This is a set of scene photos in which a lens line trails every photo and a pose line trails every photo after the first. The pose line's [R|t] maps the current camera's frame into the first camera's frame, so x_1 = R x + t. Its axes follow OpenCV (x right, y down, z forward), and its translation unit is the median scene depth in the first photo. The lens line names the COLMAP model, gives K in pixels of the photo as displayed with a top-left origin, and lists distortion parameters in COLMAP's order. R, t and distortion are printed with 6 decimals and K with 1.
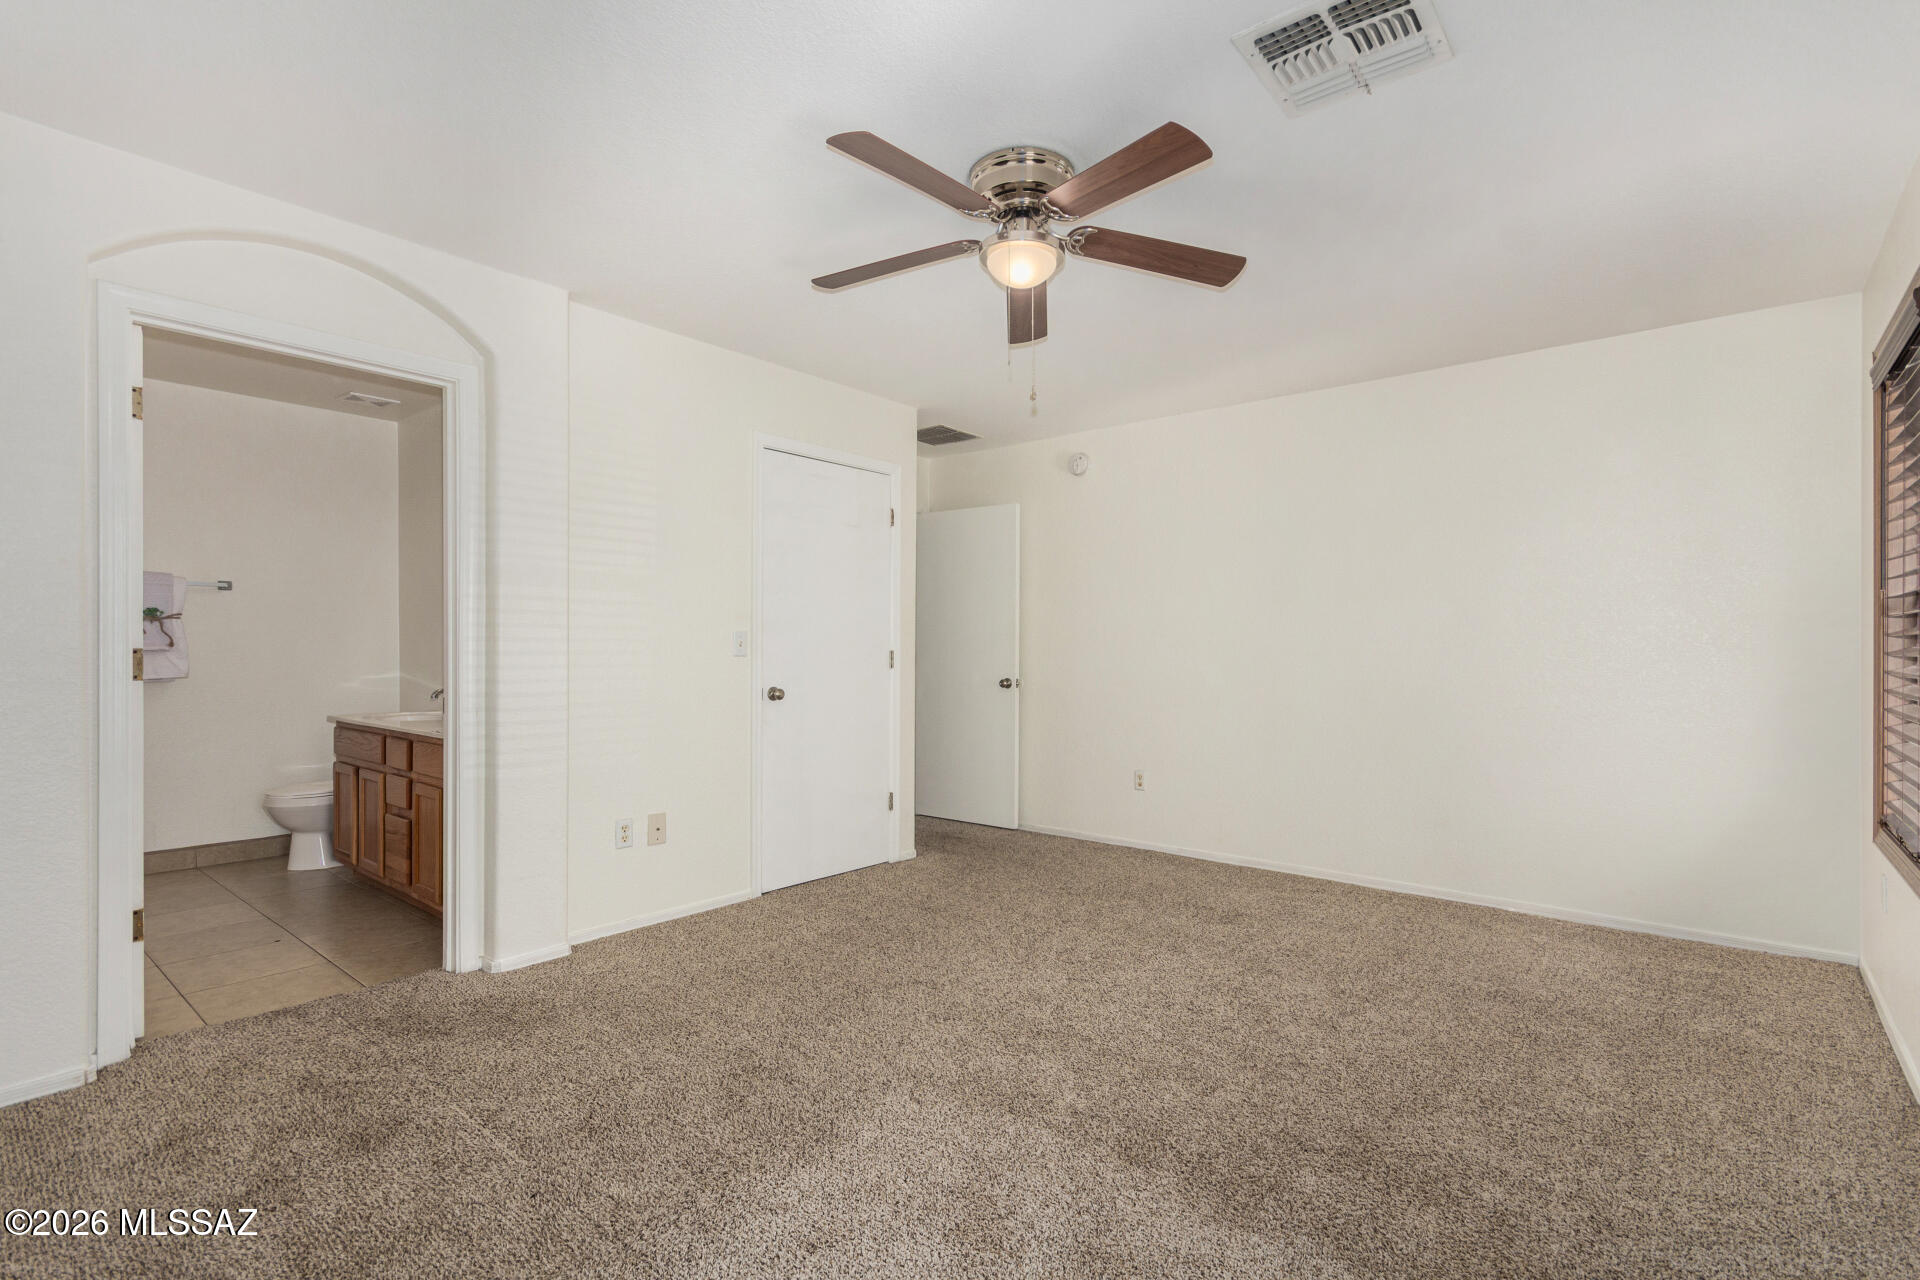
lens RADIAL K [[897.0, 0, 963.9], [0, 897.0, 641.8], [0, 0, 1]] dist [0.010064, -0.000244]
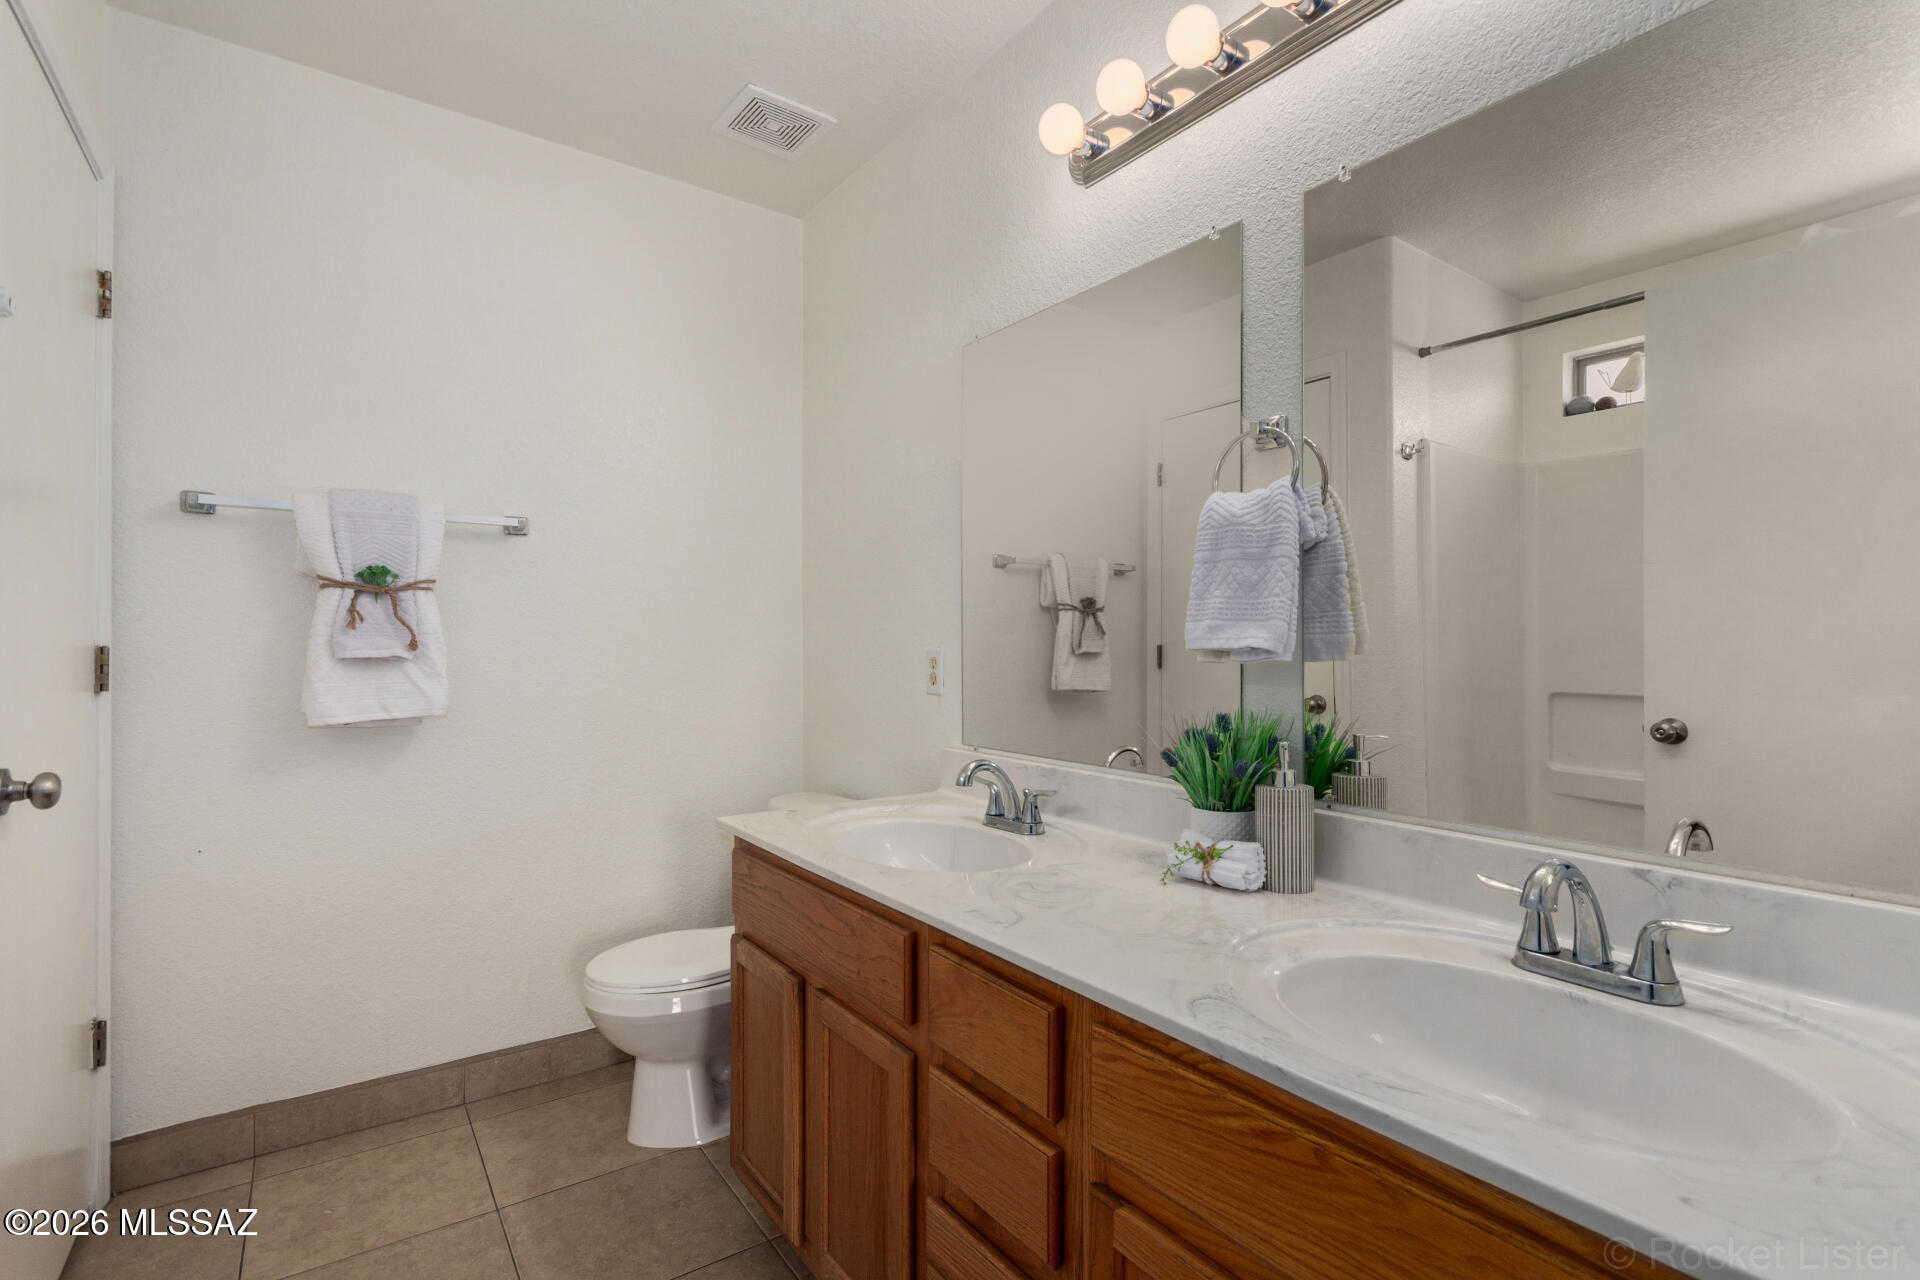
lens RADIAL K [[897.0, 0, 958.0], [0, 897.0, 643.6], [0, 0, 1]] dist [0.010064, -0.000244]
pose [[0.966198, -0.005602, -0.257742, -0.483198], [0.003311, 0.999951, -0.009319, 0.006958], [0.257781, 0.008151, 0.966169, 0.620096]]
